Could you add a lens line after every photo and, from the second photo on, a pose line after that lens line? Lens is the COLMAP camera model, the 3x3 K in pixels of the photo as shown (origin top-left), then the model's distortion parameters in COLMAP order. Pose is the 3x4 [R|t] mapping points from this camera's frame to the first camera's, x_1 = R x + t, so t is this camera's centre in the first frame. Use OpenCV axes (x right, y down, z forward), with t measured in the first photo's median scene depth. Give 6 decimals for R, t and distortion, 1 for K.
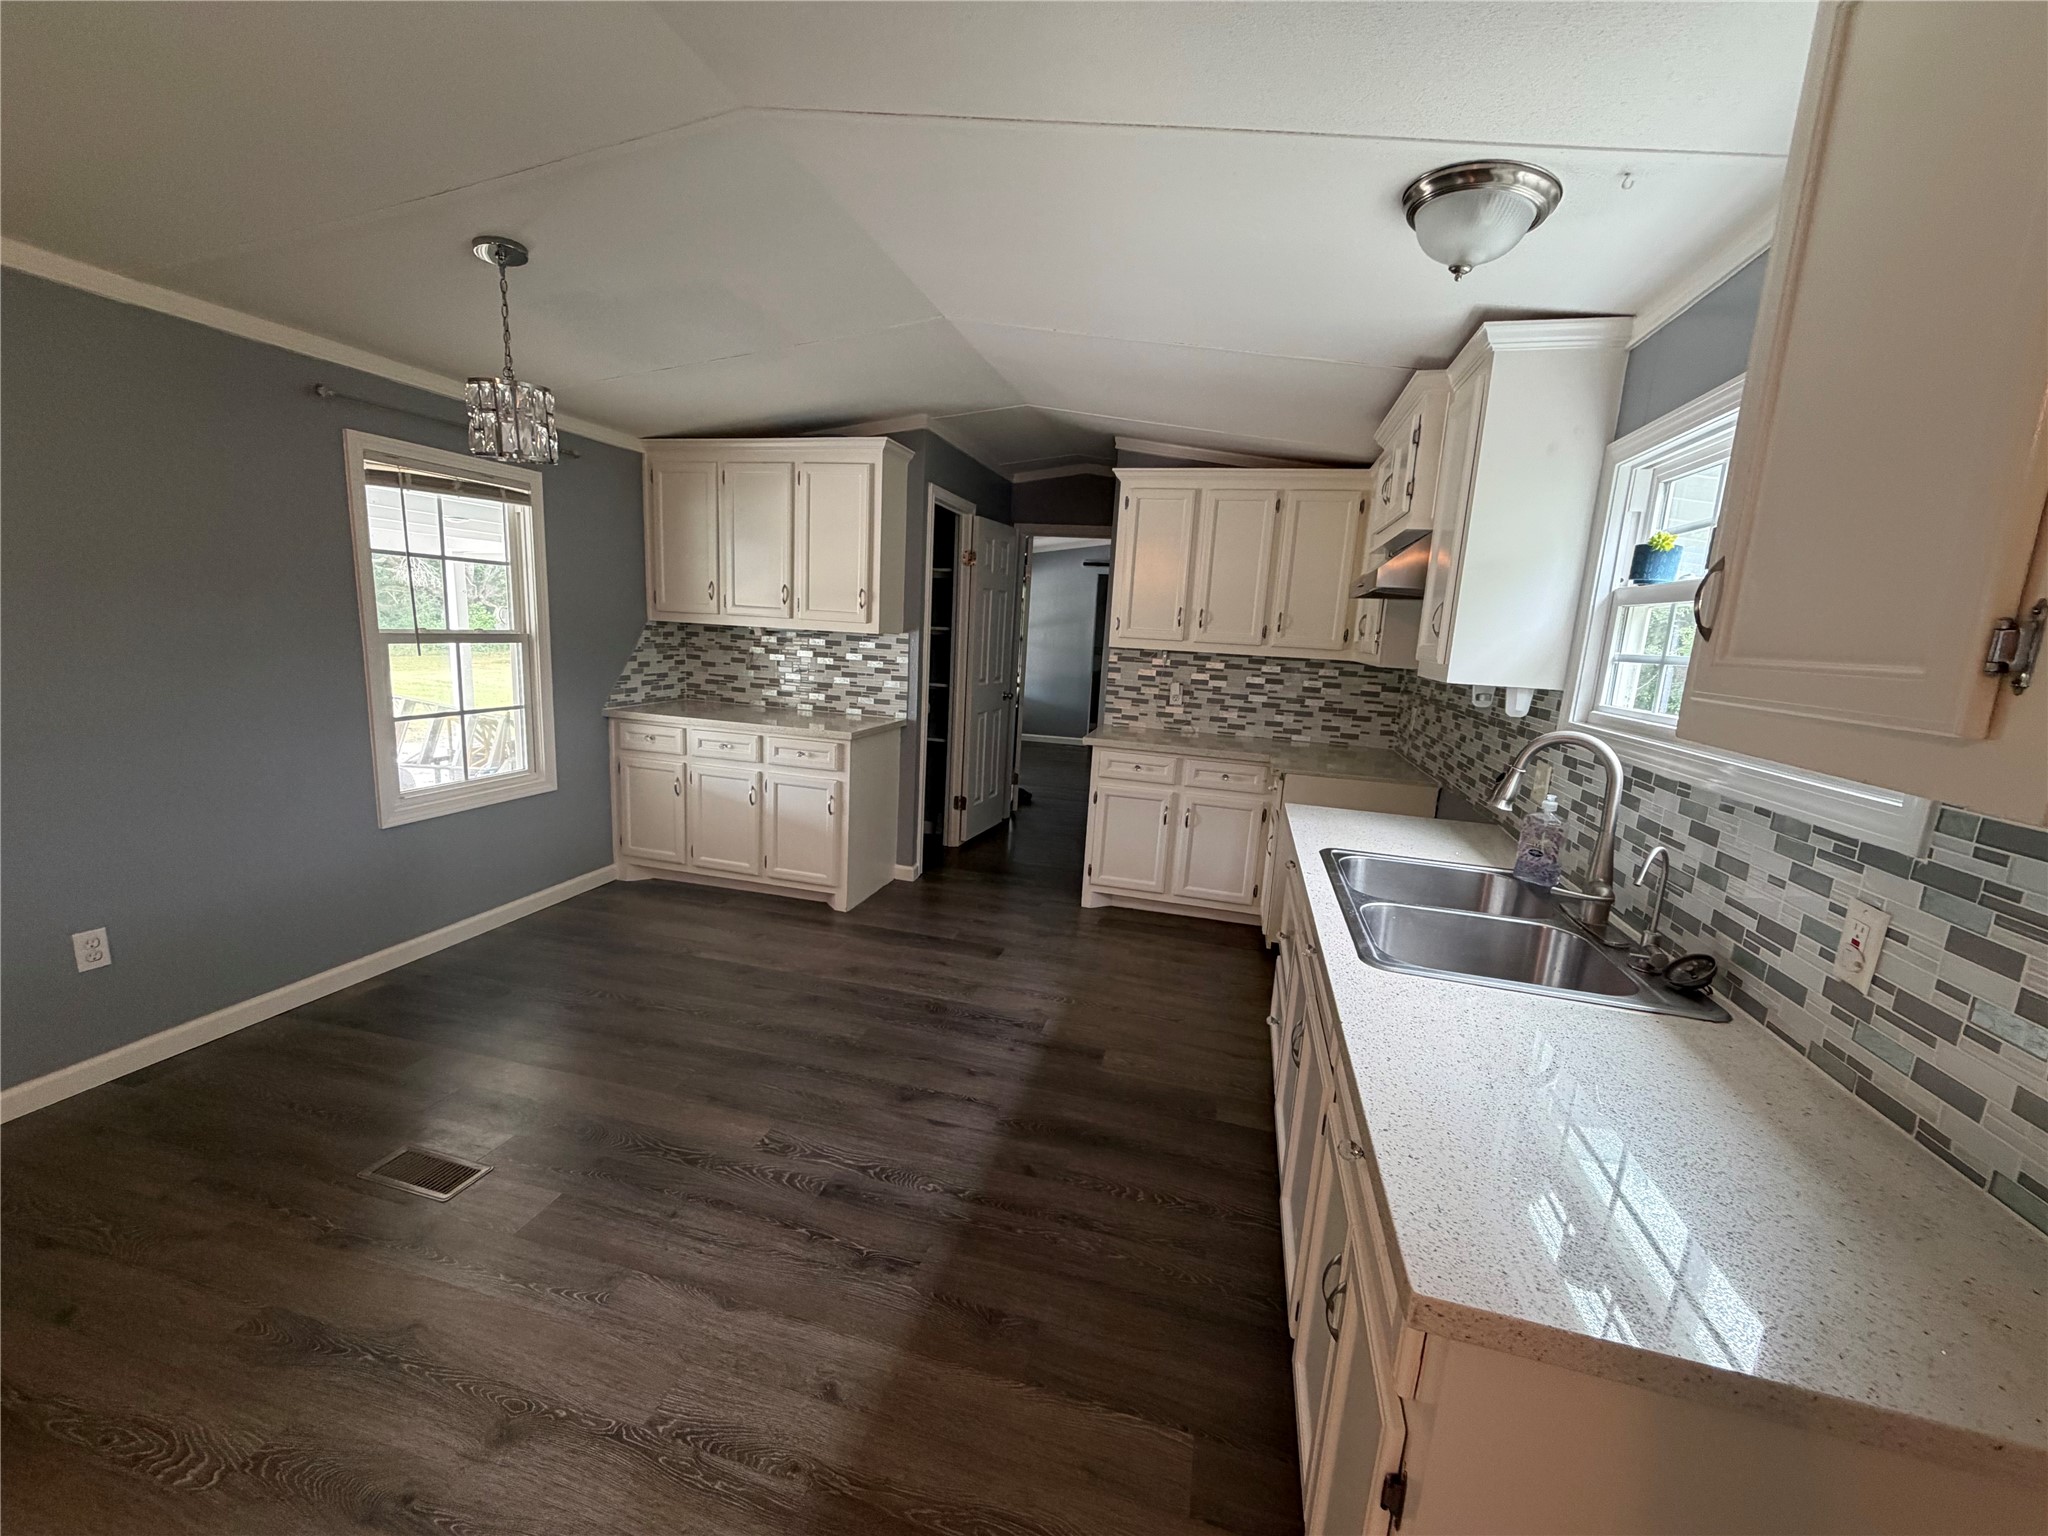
lens RADIAL K [[814.8, 0, 1020.5], [0, 814.8, 771.6], [0, 0, 1]] dist [-0.001503, 0.000155]
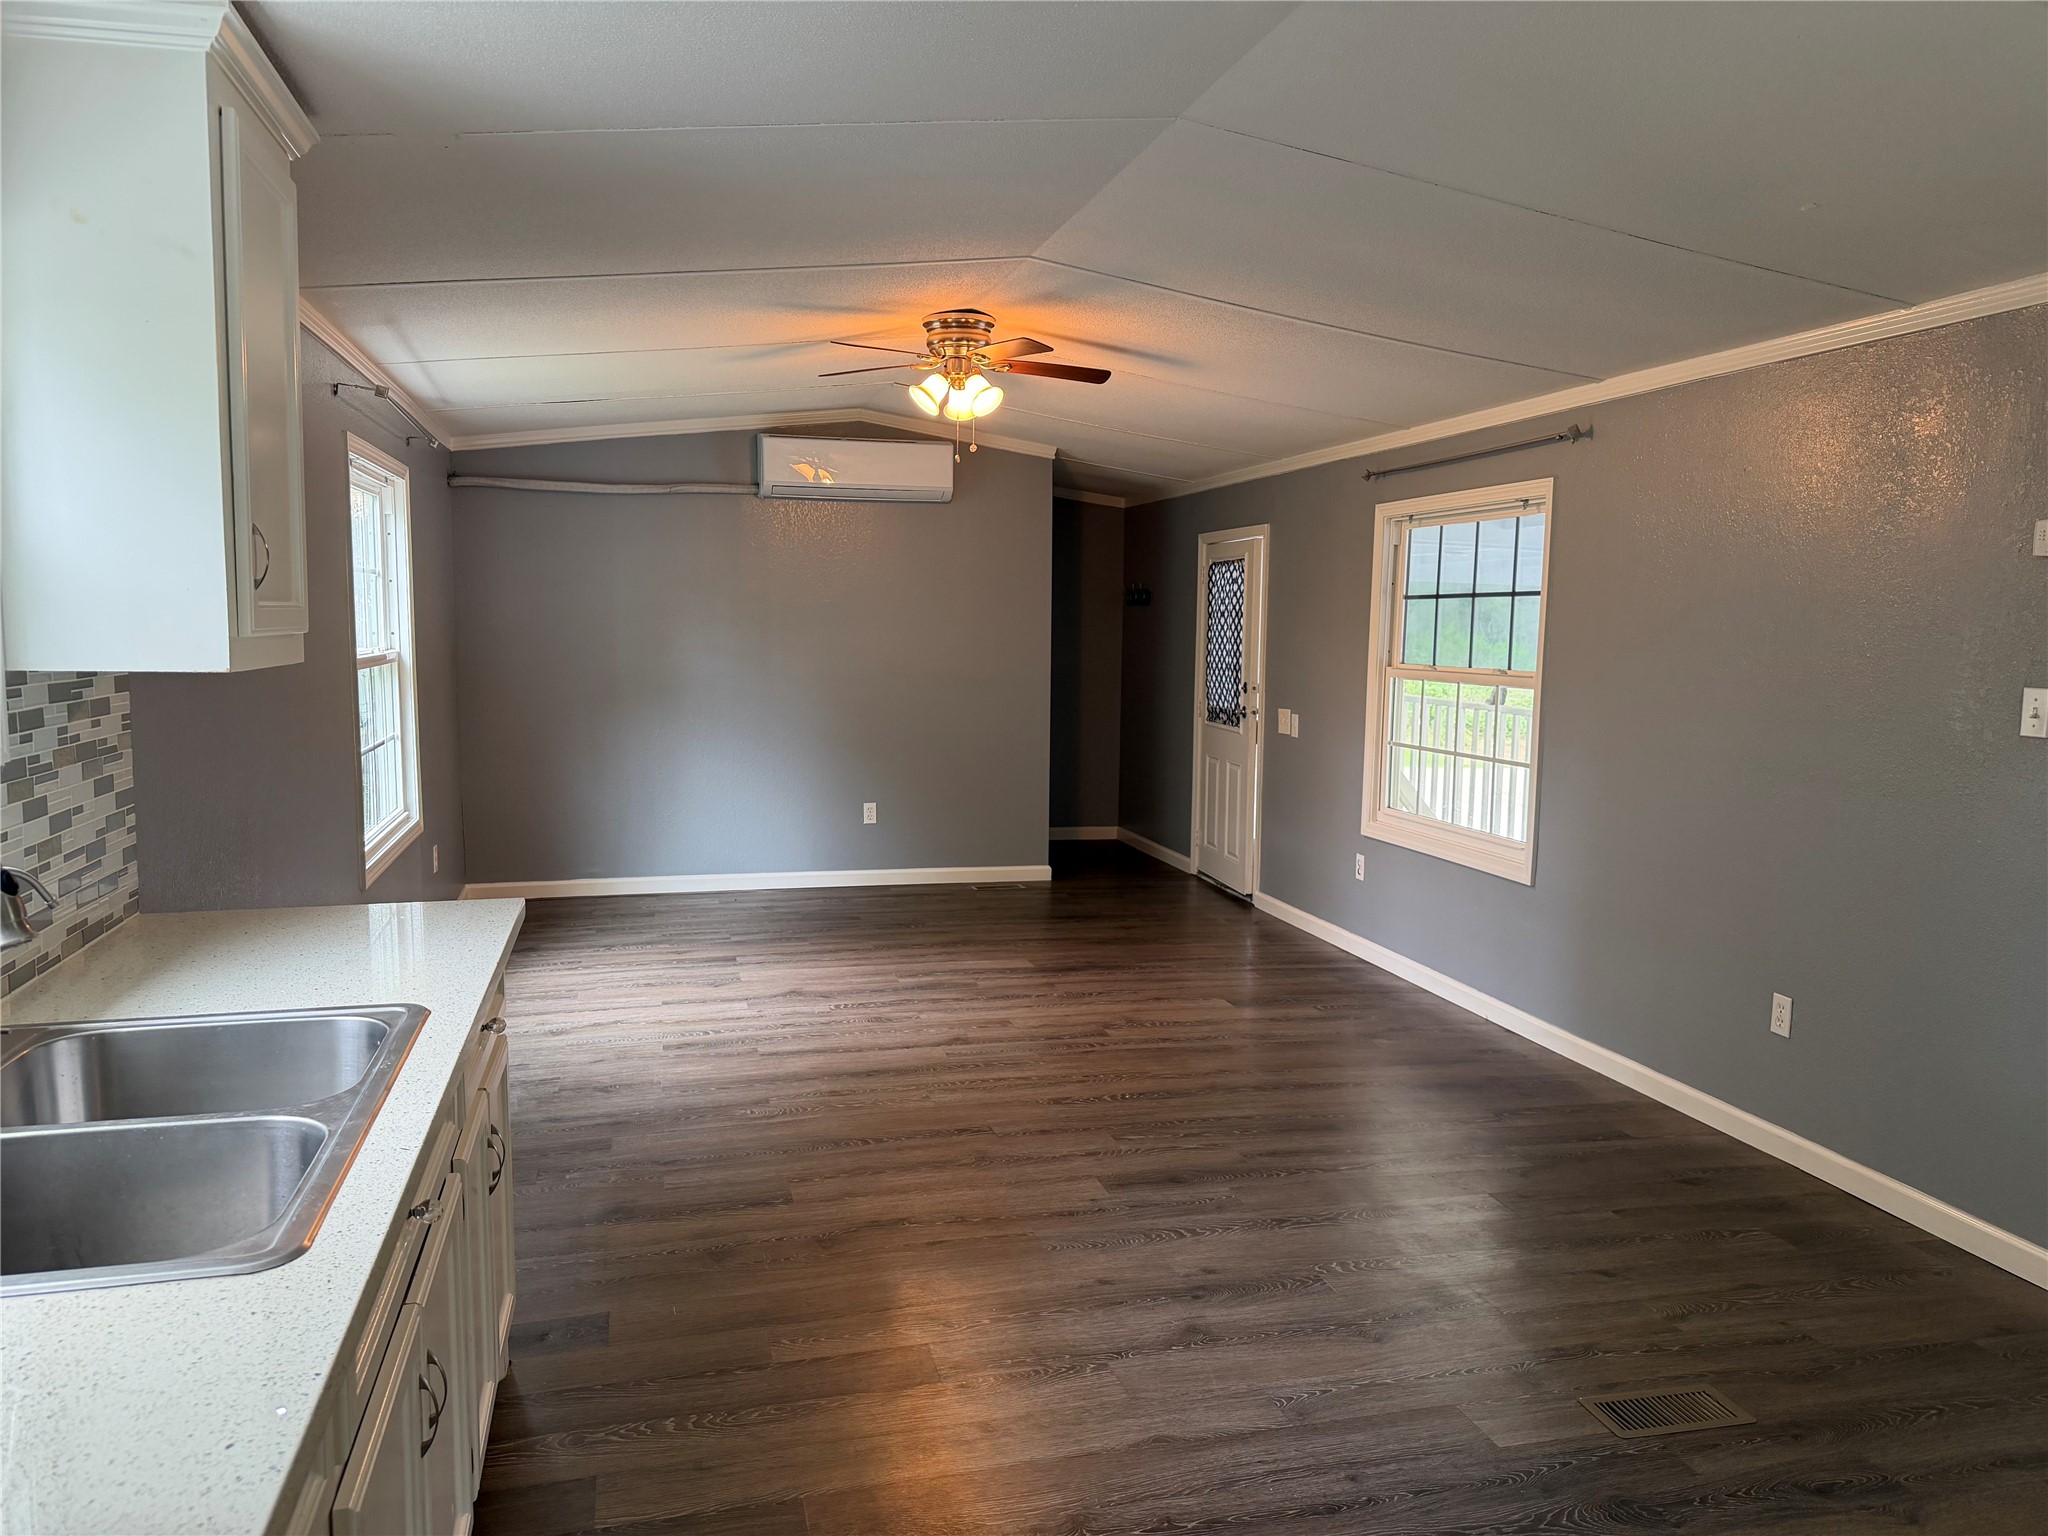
lens RADIAL K [[1418.3, 0, 1026.4], [0, 1418.3, 769.9], [0, 0, 1]] dist [0.170090, -0.314934]
pose [[-0.866691, -0.016778, -0.498563, 0.213795], [-0.152358, 0.960581, 0.232530, -0.138350], [0.475009, 0.277492, -0.835084, 0.818665]]
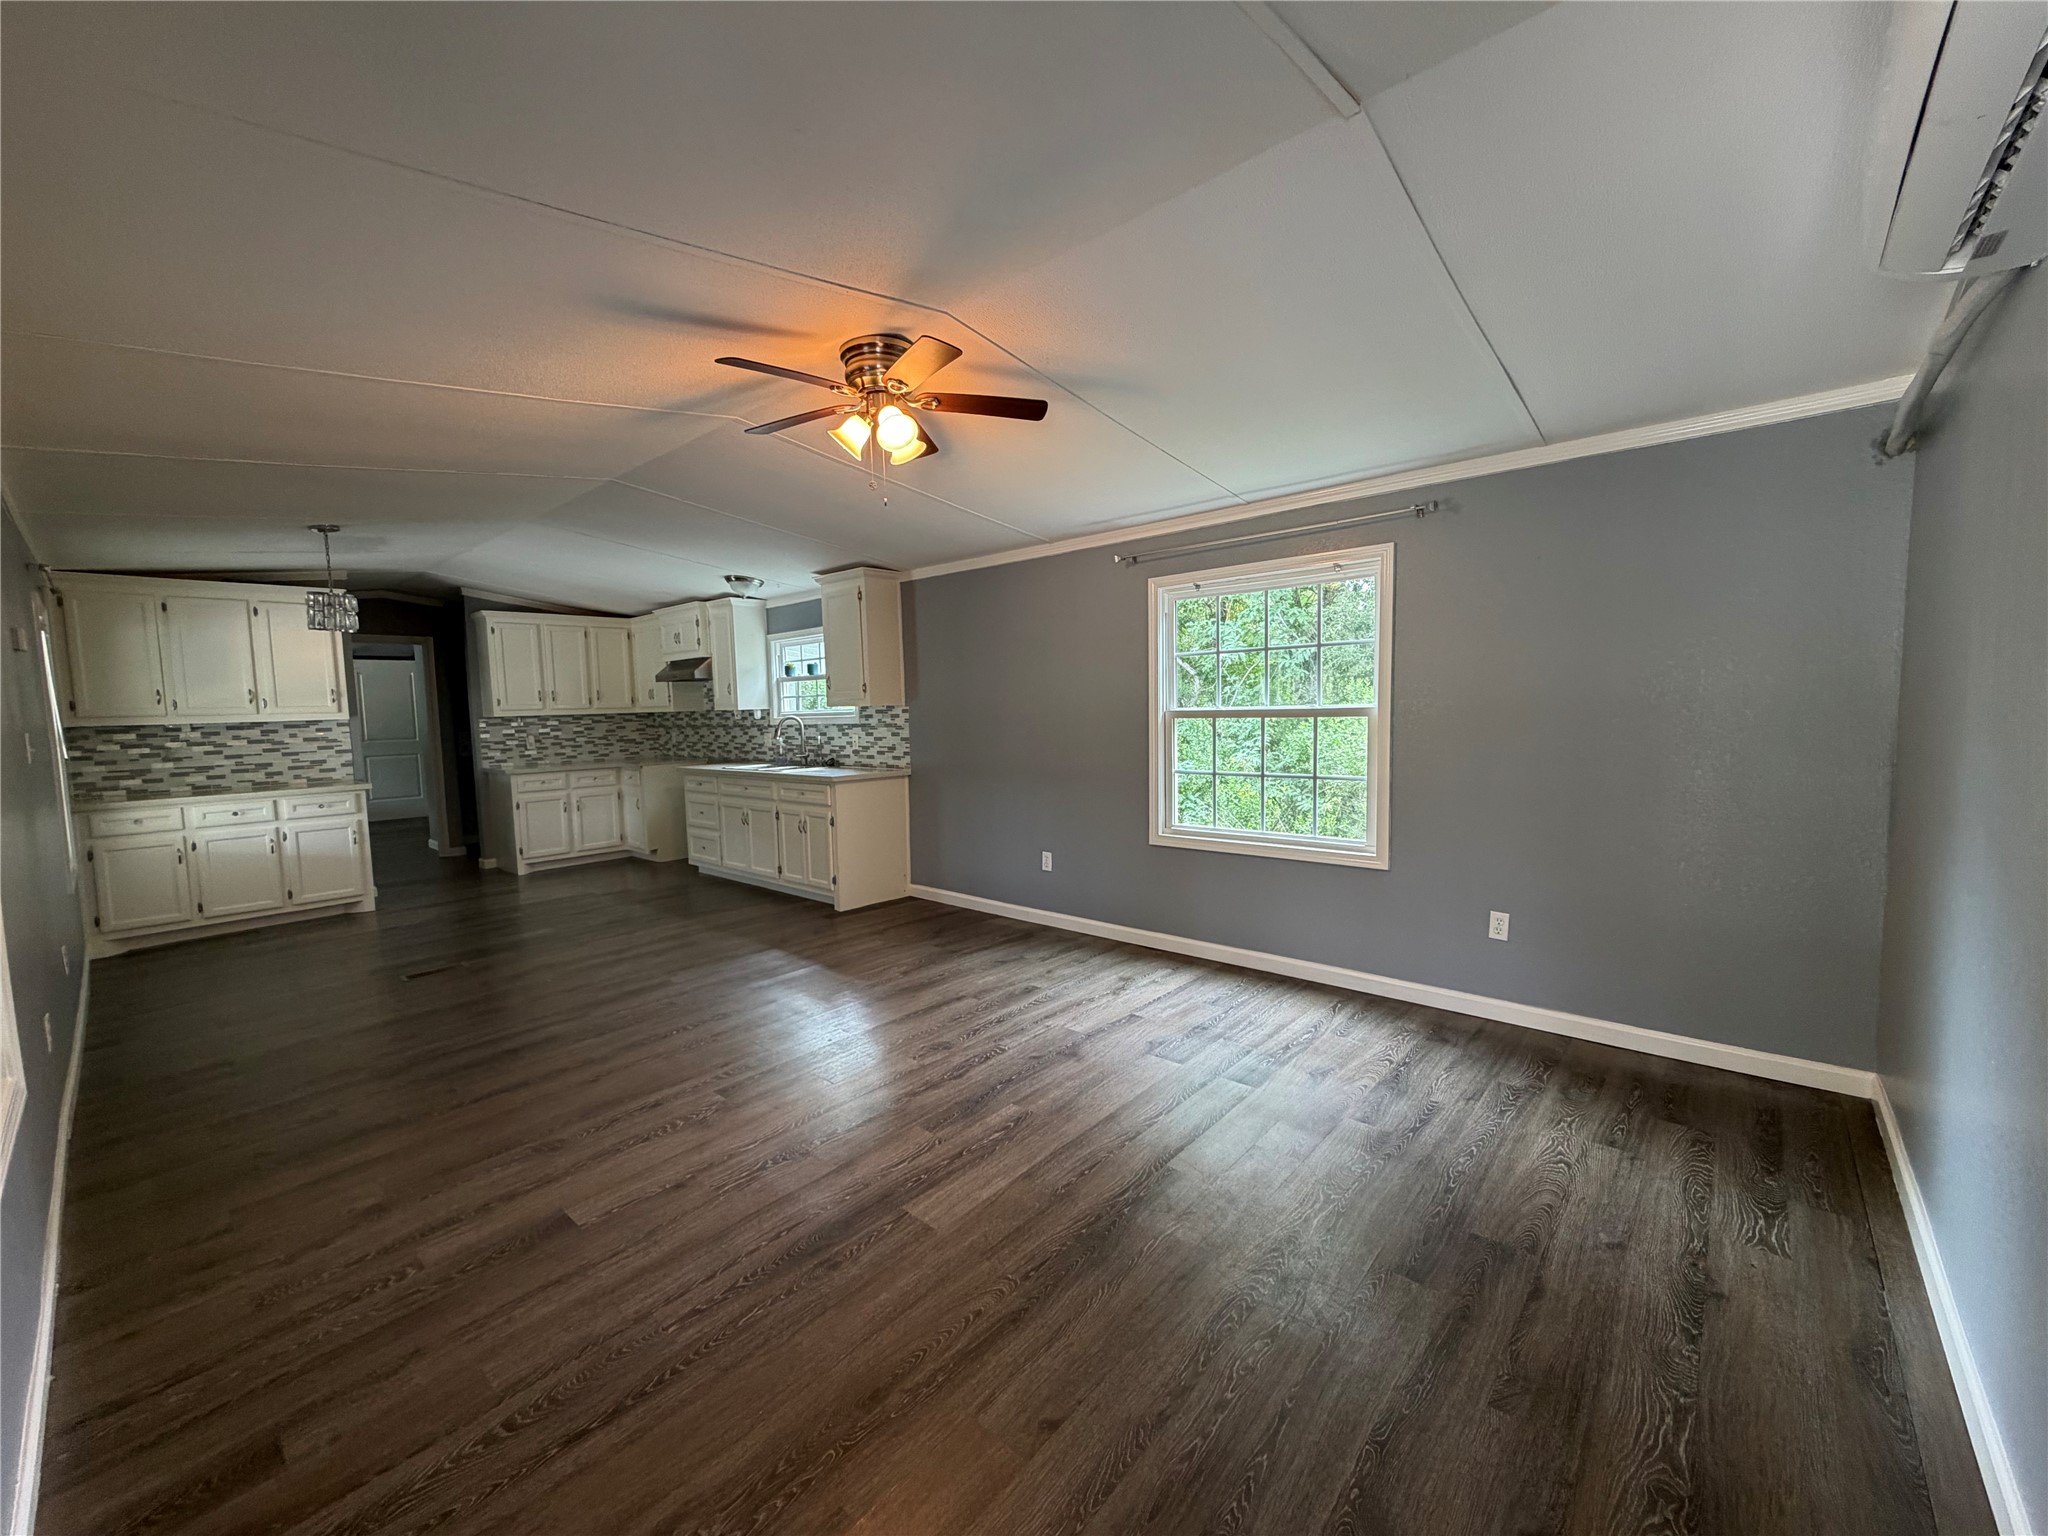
lens RADIAL K [[811.0, 0, 1019.5], [0, 811.0, 771.6], [0, 0, 1]] dist [-0.000777, -0.000284]
pose [[0.451848, -0.140424, 0.880973, -0.899749], [0.211140, 0.976309, 0.047328, 0.102535], [-0.866749, 0.164623, 0.470793, -0.679891]]
